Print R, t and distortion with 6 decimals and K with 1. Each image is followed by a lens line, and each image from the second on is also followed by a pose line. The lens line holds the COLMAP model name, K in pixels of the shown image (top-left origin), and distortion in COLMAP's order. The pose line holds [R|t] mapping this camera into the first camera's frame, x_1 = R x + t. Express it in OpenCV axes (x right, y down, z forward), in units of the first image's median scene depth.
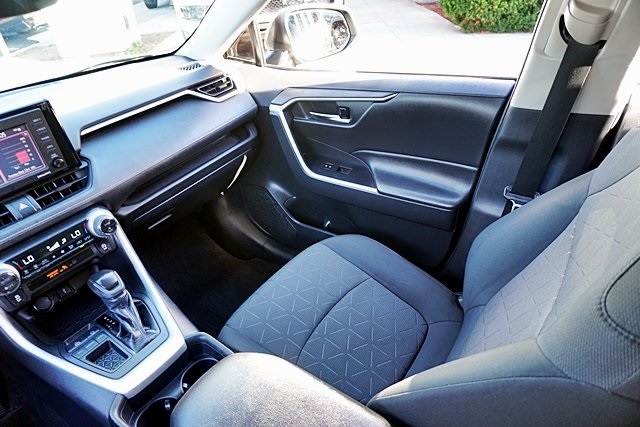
lens RADIAL K [[427.7, 0, 322.1], [0, 427.7, 215.9], [0, 0, 1]] dist [-0.043633, 0.027159]
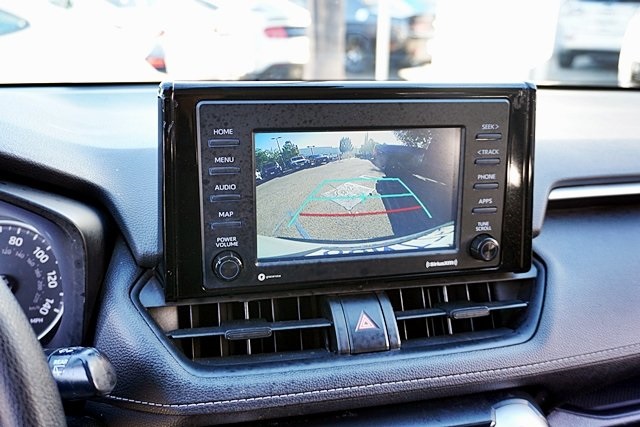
lens RADIAL K [[621.0, 0, 319.5], [0, 621.0, 218.6], [0, 0, 1]] dist [0.045613, 0.000000]
pose [[0.753596, 0.301954, -0.583881, -0.424492], [-0.426498, 0.900507, -0.084769, -0.040172], [0.500193, 0.312906, 0.807401, 0.480544]]
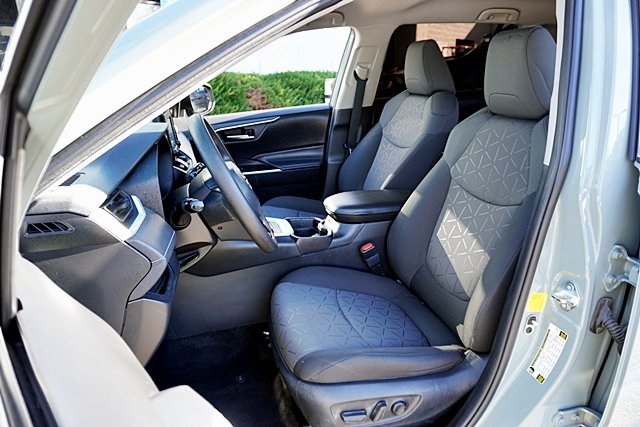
lens RADIAL K [[427.7, 0, 322.7], [0, 427.7, 214.3], [0, 0, 1]] dist [-0.043633, 0.027159]
pose [[0.645602, -0.187030, 0.740417, -1.518583], [0.399893, 0.908788, -0.119123, 0.536628], [-0.650603, 0.372993, 0.661508, -0.330657]]
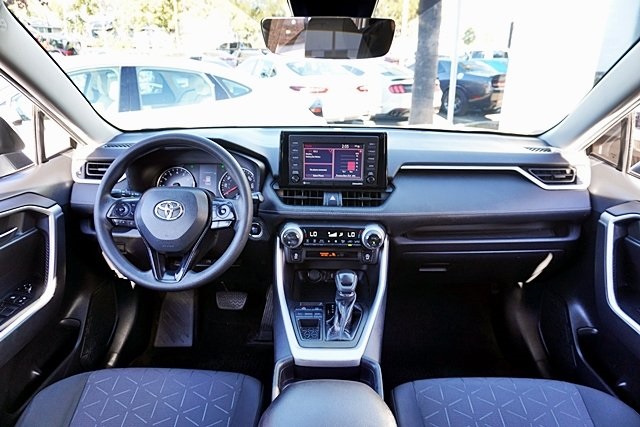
lens RADIAL K [[427.7, 0, 319.3], [0, 427.7, 217.7], [0, 0, 1]] dist [-0.043633, 0.027159]
pose [[0.560071, 0.357244, -0.747460, 0.280286], [-0.494631, 0.867978, 0.044218, -0.008387], [0.664576, 0.344951, 0.662833, 0.095282]]
